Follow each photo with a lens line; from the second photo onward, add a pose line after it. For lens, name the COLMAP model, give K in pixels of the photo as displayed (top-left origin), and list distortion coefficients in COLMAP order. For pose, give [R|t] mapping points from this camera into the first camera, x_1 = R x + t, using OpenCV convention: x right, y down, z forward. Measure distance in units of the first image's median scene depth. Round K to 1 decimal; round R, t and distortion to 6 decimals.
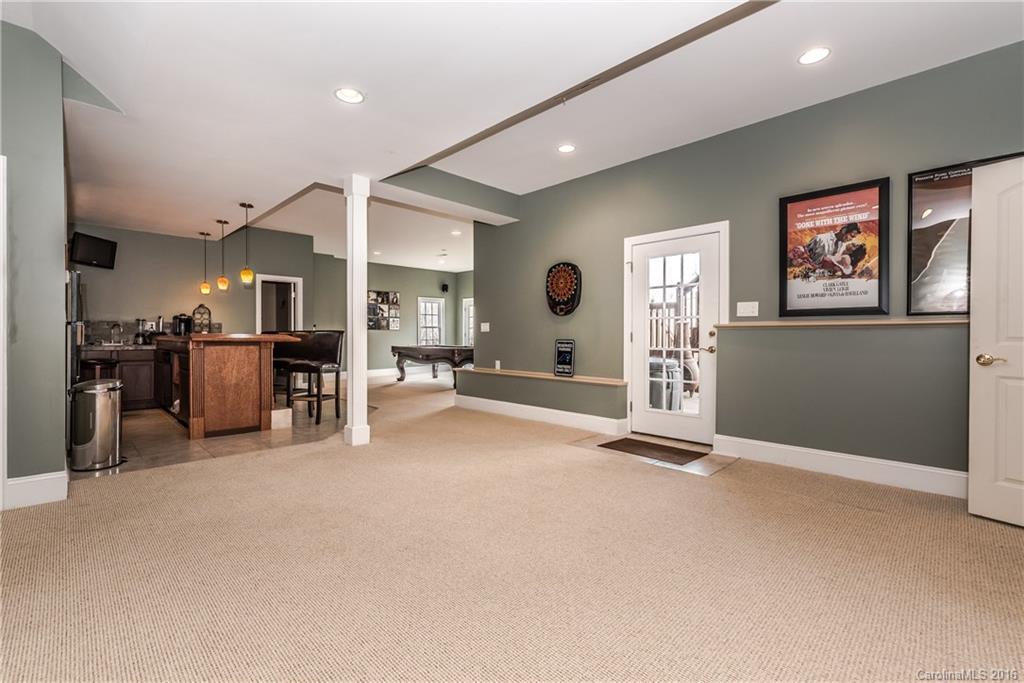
lens RADIAL K [[443.6, 0, 511.3], [0, 443.6, 338.0], [0, 0, 1]] dist [0.002974, -0.001685]
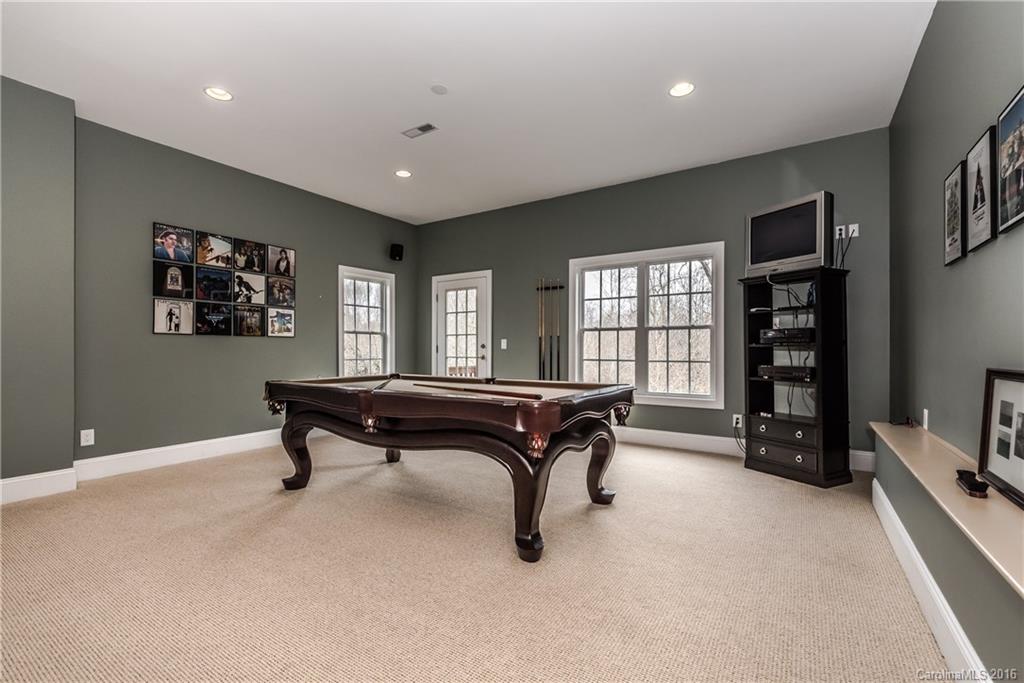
lens RADIAL K [[443.6, 0, 513.4], [0, 443.6, 346.0], [0, 0, 1]] dist [0.002974, -0.001685]
pose [[0.977865, 0.003554, 0.209207, -0.138074], [0.000159, 0.999843, -0.017725, -0.001932], [-0.209237, 0.017366, 0.977711, 0.551655]]
